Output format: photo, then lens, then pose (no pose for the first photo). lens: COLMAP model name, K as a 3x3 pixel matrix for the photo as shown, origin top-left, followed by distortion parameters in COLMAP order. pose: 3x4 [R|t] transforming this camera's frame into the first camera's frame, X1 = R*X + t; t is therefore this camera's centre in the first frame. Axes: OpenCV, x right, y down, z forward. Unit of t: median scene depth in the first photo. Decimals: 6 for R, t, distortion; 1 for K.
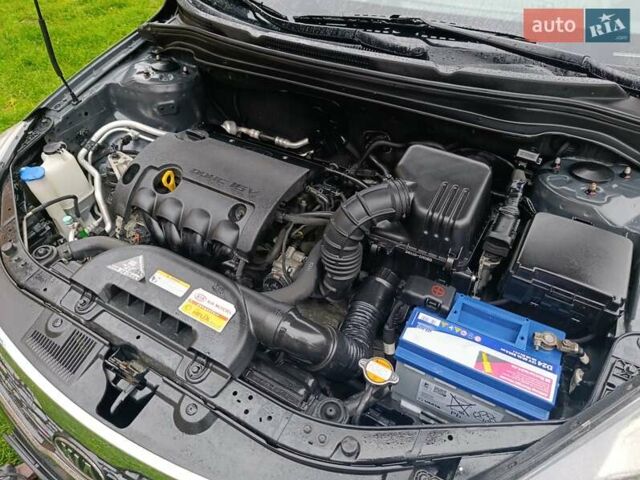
lens RADIAL K [[462.4, 0, 323.9], [0, 462.4, 228.7], [0, 0, 1]] dist [0.001654, -0.006087]
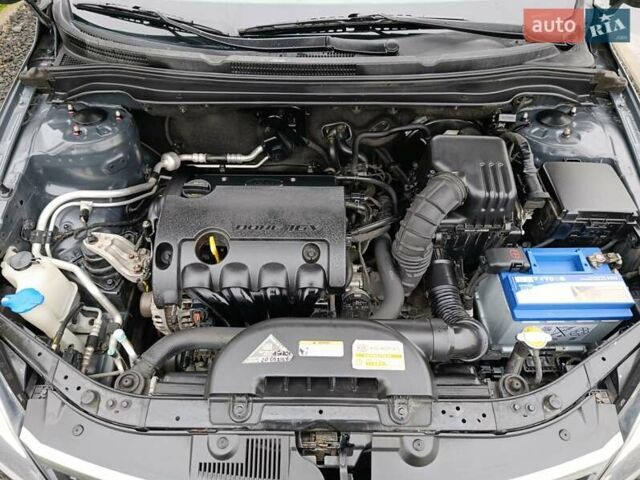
lens RADIAL K [[458.0, 0, 319.8], [0, 458.0, 225.6], [0, 0, 1]] dist [0.007658, 0.000943]
pose [[0.862184, -0.356753, 0.359675, -0.584466], [0.314150, 0.933503, 0.172866, -0.295530], [-0.397428, -0.036050, 0.916925, 0.104579]]
